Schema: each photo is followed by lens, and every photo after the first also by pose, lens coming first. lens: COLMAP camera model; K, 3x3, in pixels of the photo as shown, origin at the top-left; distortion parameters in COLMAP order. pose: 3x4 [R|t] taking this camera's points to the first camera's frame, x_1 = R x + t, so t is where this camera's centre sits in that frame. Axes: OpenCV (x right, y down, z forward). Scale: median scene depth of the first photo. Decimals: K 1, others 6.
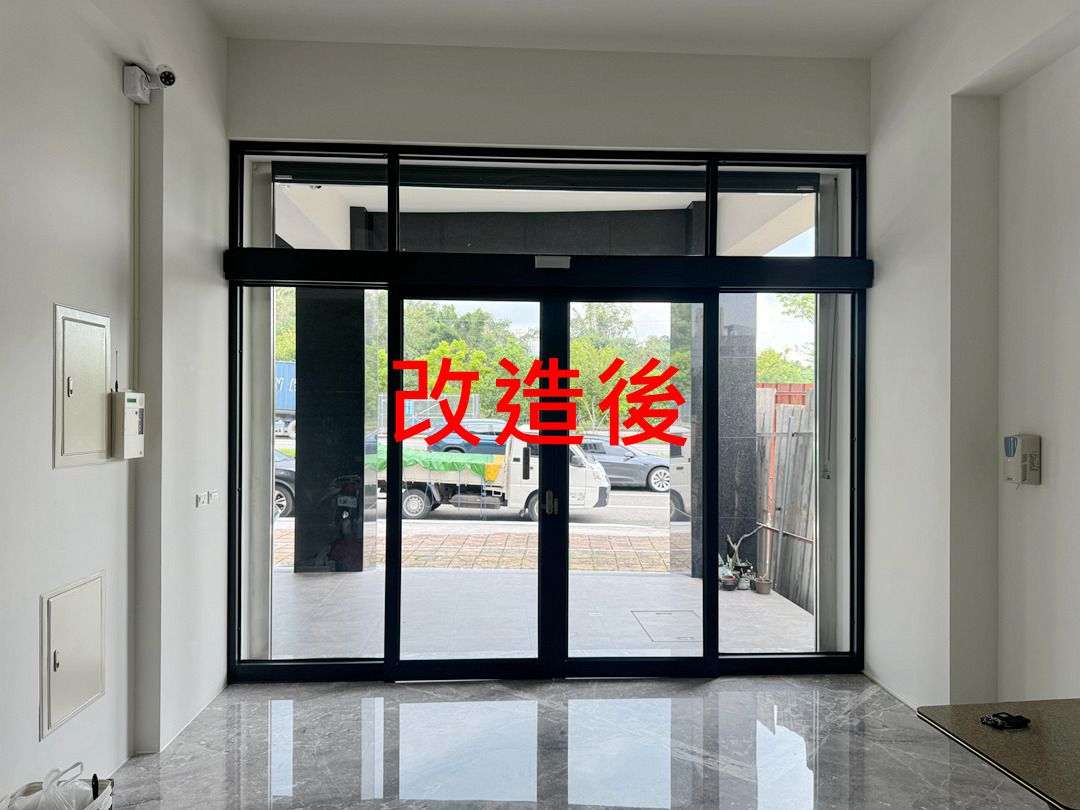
lens RADIAL K [[772.6, 0, 538.3], [0, 772.6, 405.9], [0, 0, 1]] dist [0.064123, -0.057869]
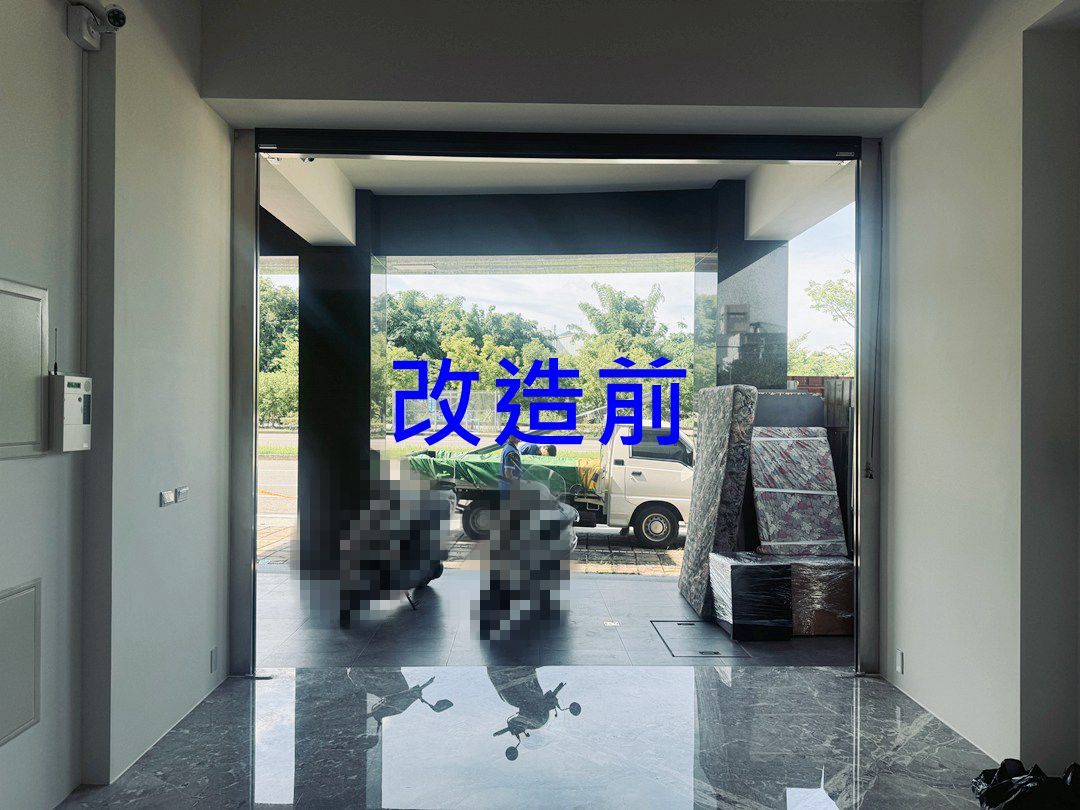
lens RADIAL K [[772.6, 0, 538.3], [0, 772.6, 405.9], [0, 0, 1]] dist [0.064123, -0.057869]
pose [[0.999558, 0.001816, -0.029681, 0.025051], [-0.001787, 0.999998, 0.001016, 0.013900], [0.029683, -0.000963, 0.999559, 0.132019]]
